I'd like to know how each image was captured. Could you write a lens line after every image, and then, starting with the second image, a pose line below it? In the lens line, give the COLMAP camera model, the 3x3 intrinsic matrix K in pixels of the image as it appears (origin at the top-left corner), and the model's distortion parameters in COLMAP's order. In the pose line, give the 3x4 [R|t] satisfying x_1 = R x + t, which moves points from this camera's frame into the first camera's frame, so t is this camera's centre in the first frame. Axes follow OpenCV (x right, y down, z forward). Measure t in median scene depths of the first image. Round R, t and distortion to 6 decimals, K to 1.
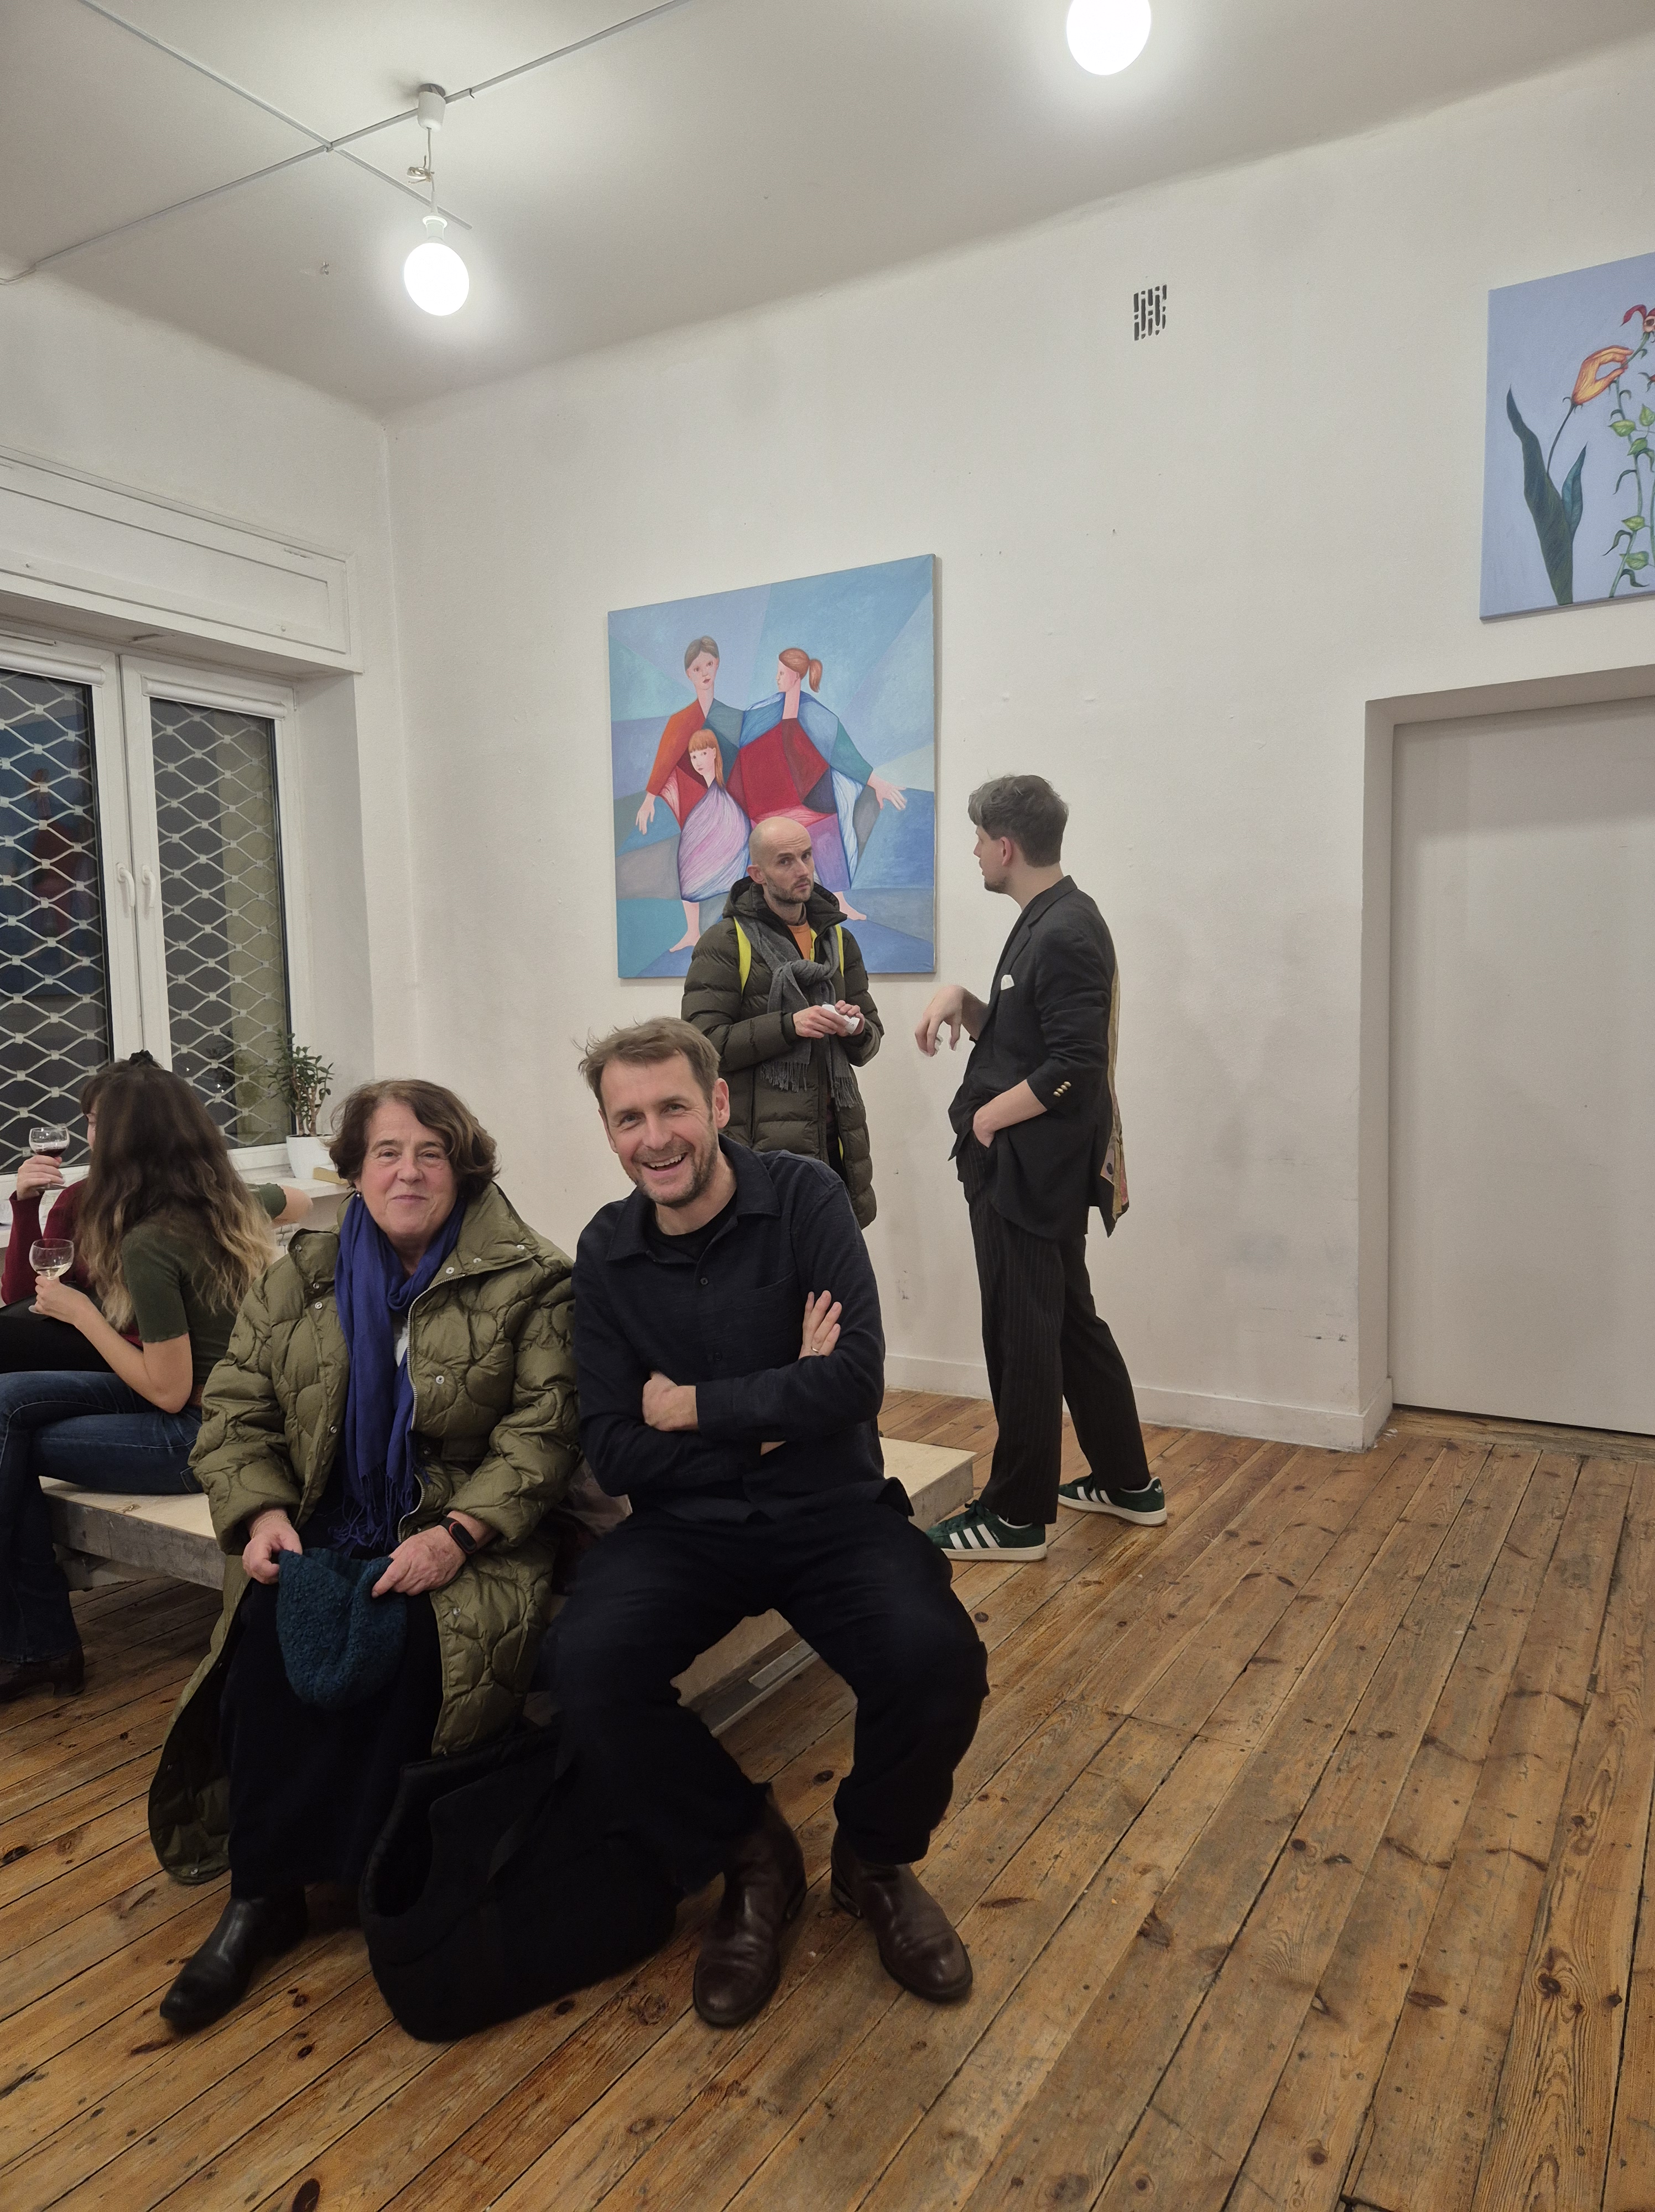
lens RADIAL K [[1523.2, 0, 827.5], [0, 1523.2, 1106.0], [0, 0, 1]] dist [0.050100, -0.052481]
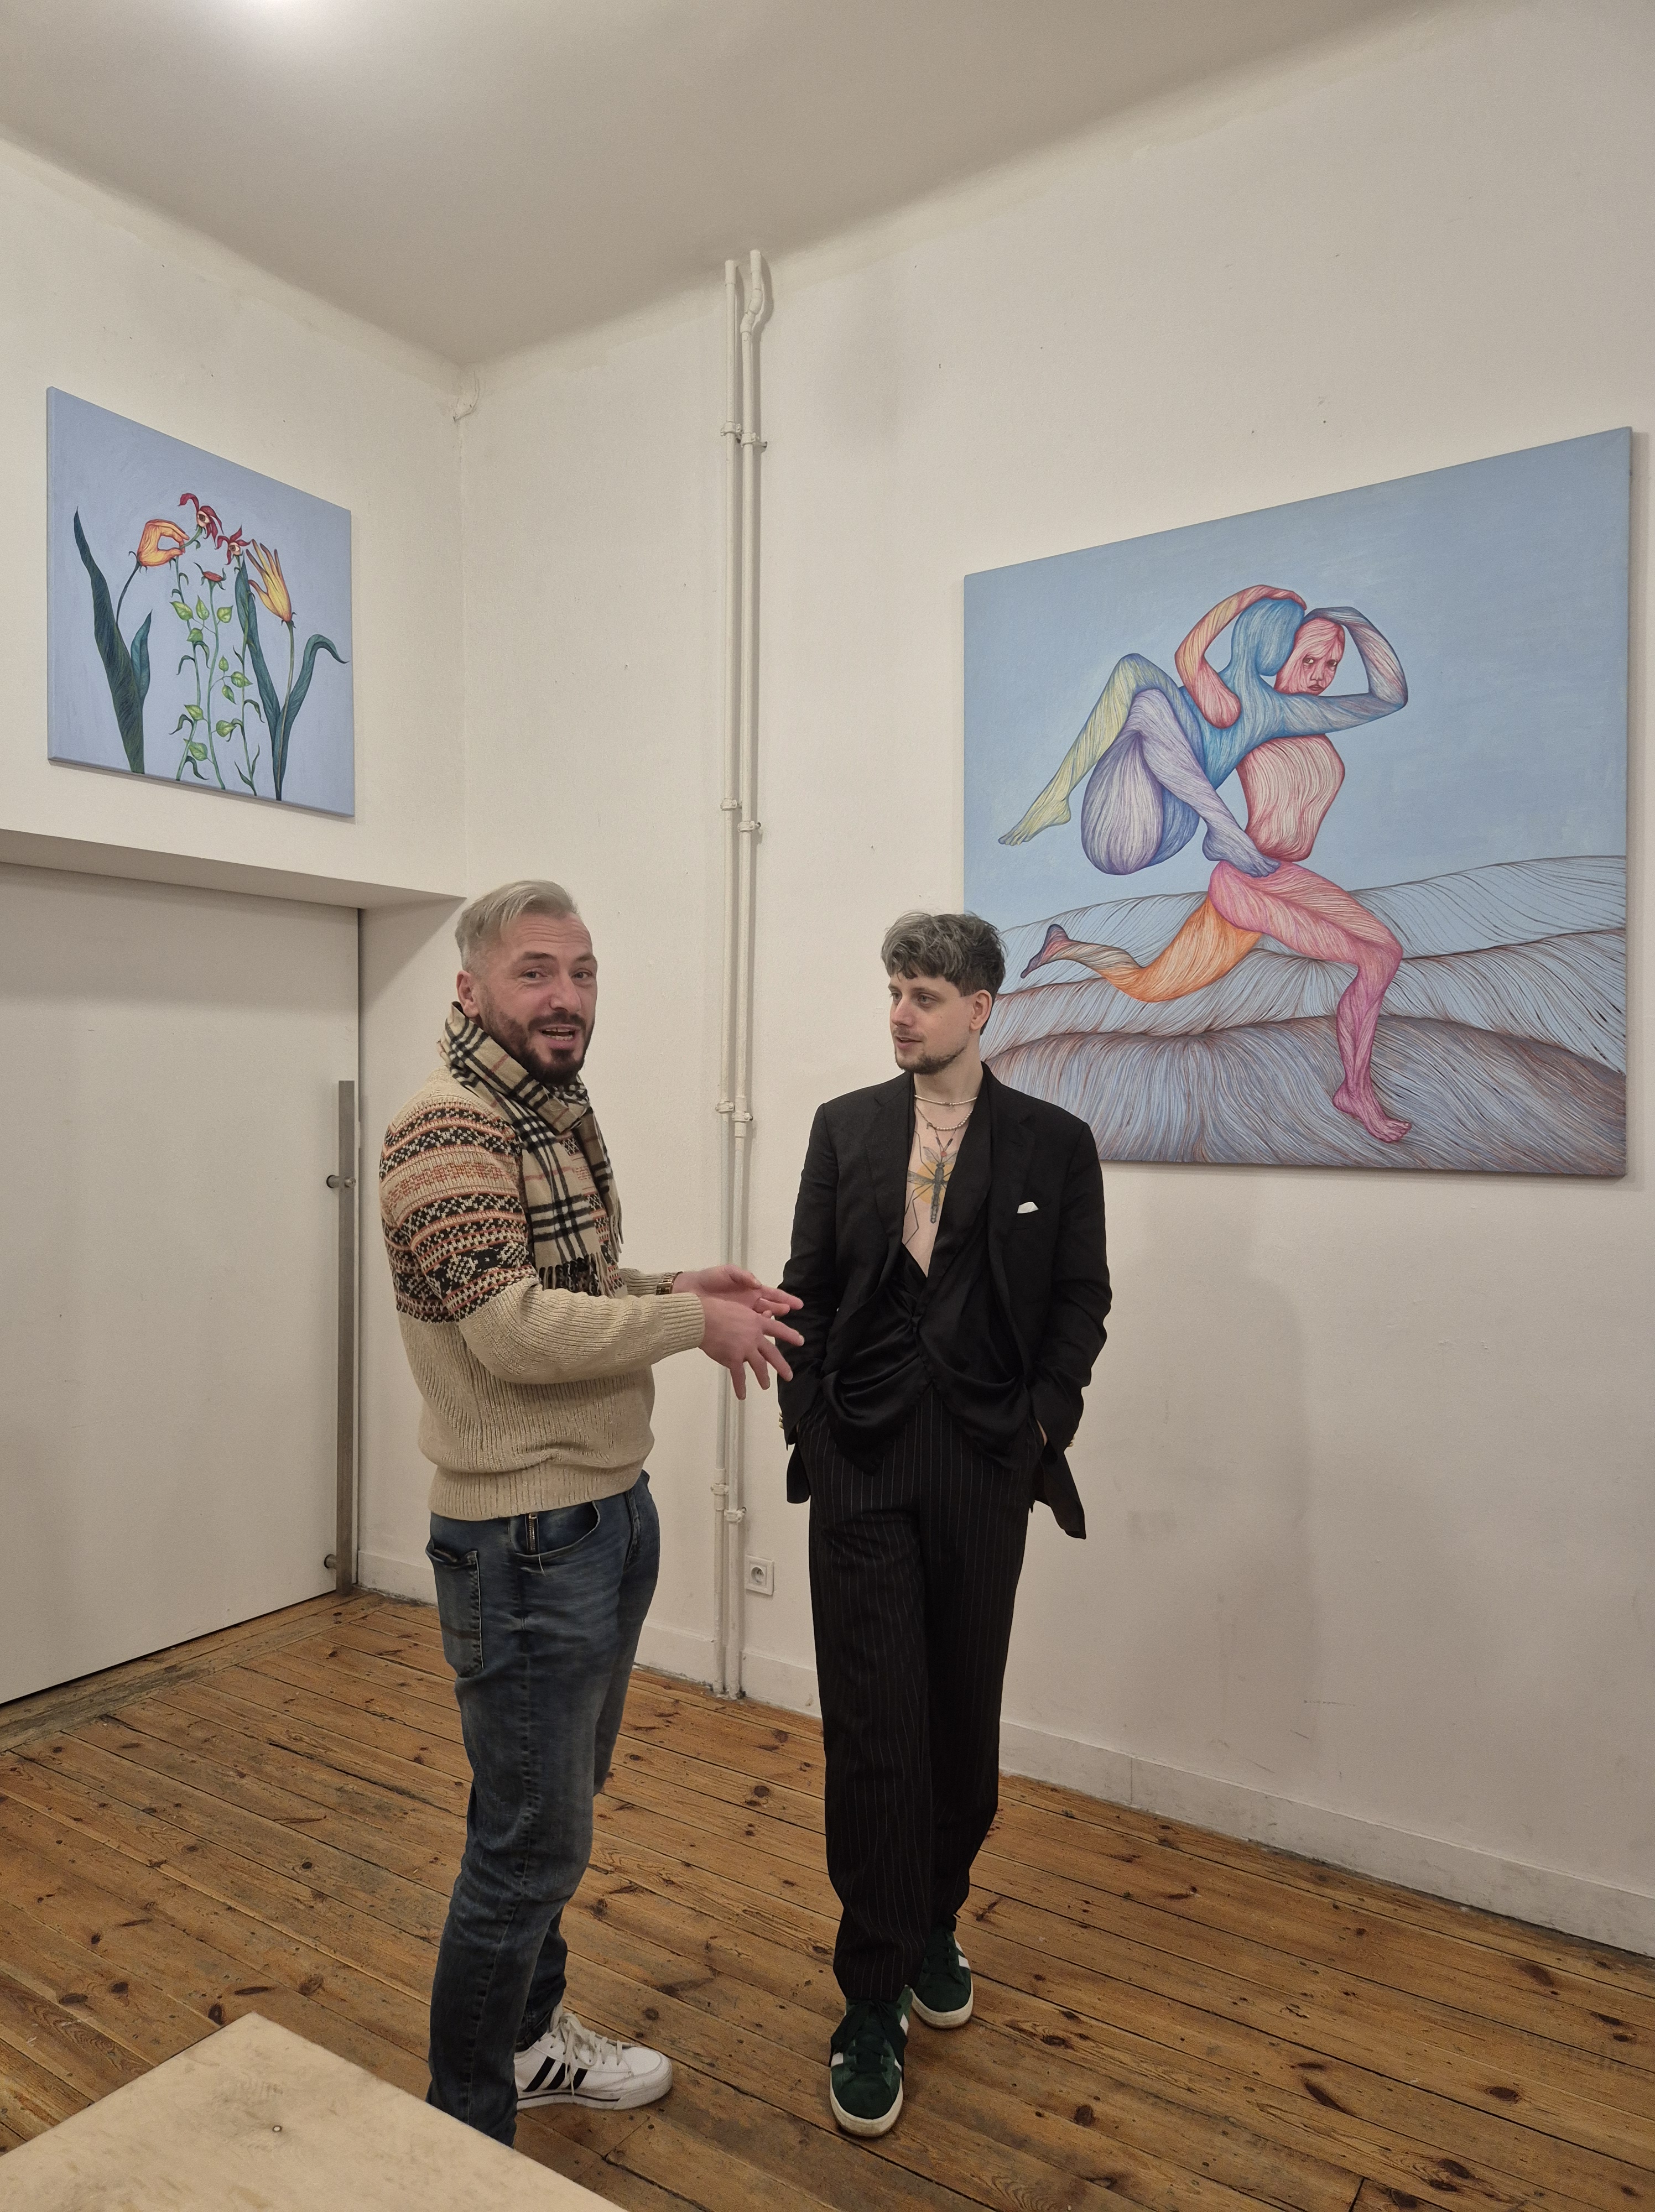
lens RADIAL K [[1447.9, 0, 892.3], [0, 1447.9, 1095.5], [0, 0, 1]] dist [0.063302, -0.050721]
pose [[0.037088, 0.021127, 0.999089, -0.310092], [0.069320, 0.997314, -0.023663, -0.068792], [-0.996905, 0.070134, 0.035524, 0.443608]]
